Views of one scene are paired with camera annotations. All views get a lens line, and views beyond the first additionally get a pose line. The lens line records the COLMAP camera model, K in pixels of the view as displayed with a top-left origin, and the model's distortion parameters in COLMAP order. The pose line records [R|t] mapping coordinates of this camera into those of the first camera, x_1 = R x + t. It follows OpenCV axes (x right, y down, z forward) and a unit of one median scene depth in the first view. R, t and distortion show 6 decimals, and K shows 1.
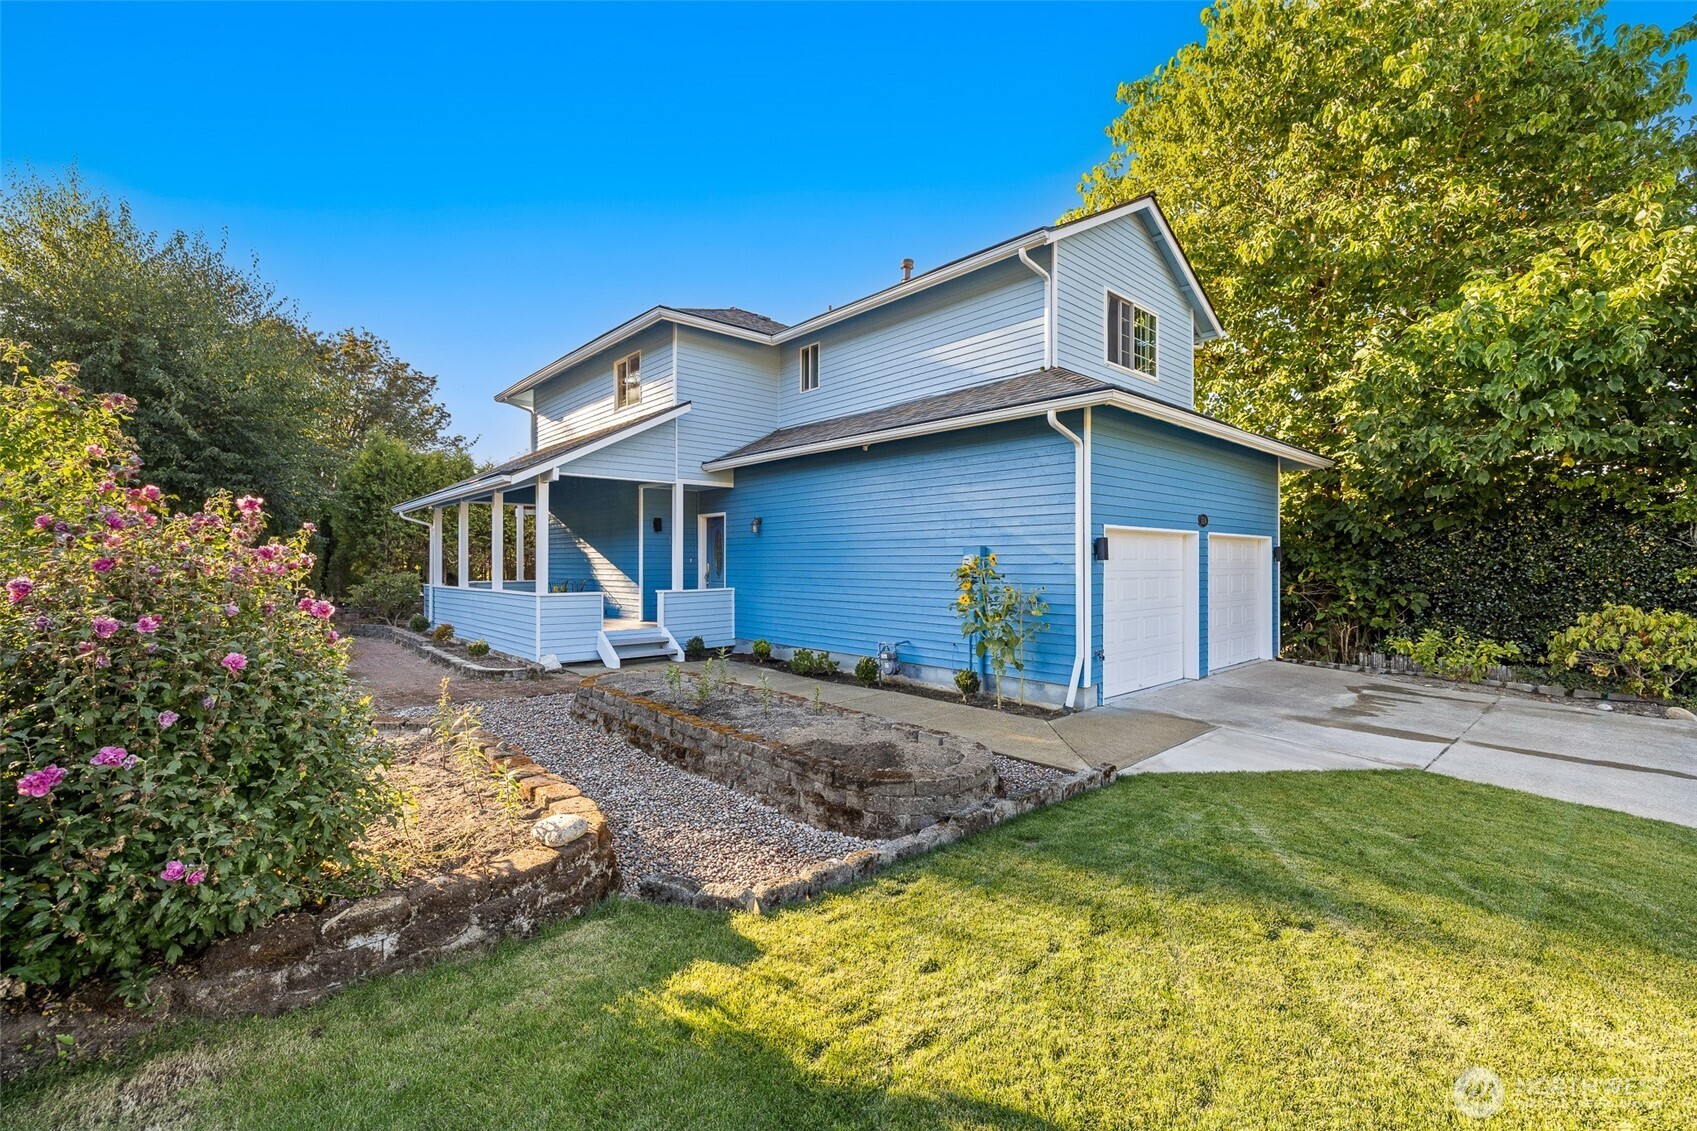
lens RADIAL K [[719.8, 0, 835.0], [0, 719.8, 543.9], [0, 0, 1]] dist [0.000469, -0.000064]
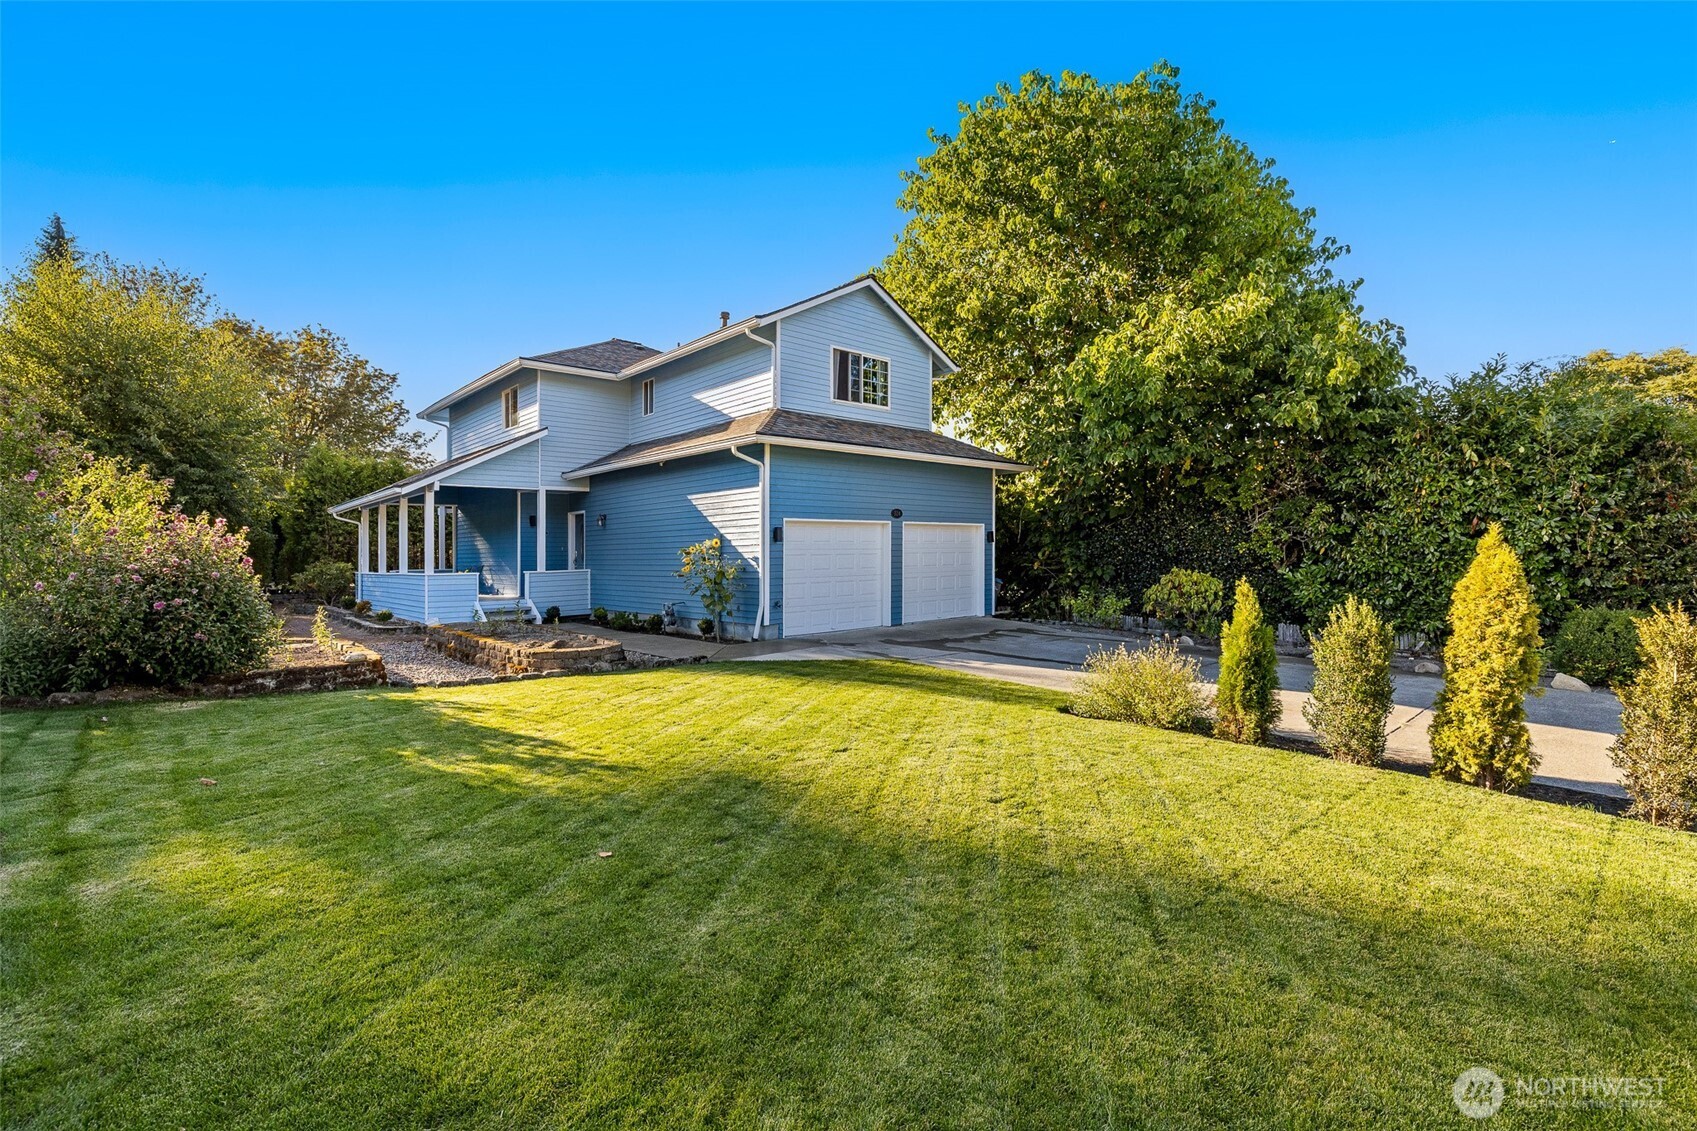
lens RADIAL K [[780.0, 0, 847.5], [0, 780.0, 527.5], [0, 0, 1]] dist [-0.001503, 0.000269]
pose [[0.999890, -0.013801, 0.005467, 0.315851], [0.013855, 0.999856, -0.009838, 0.006368], [-0.005330, 0.009912, 0.999937, -0.400411]]
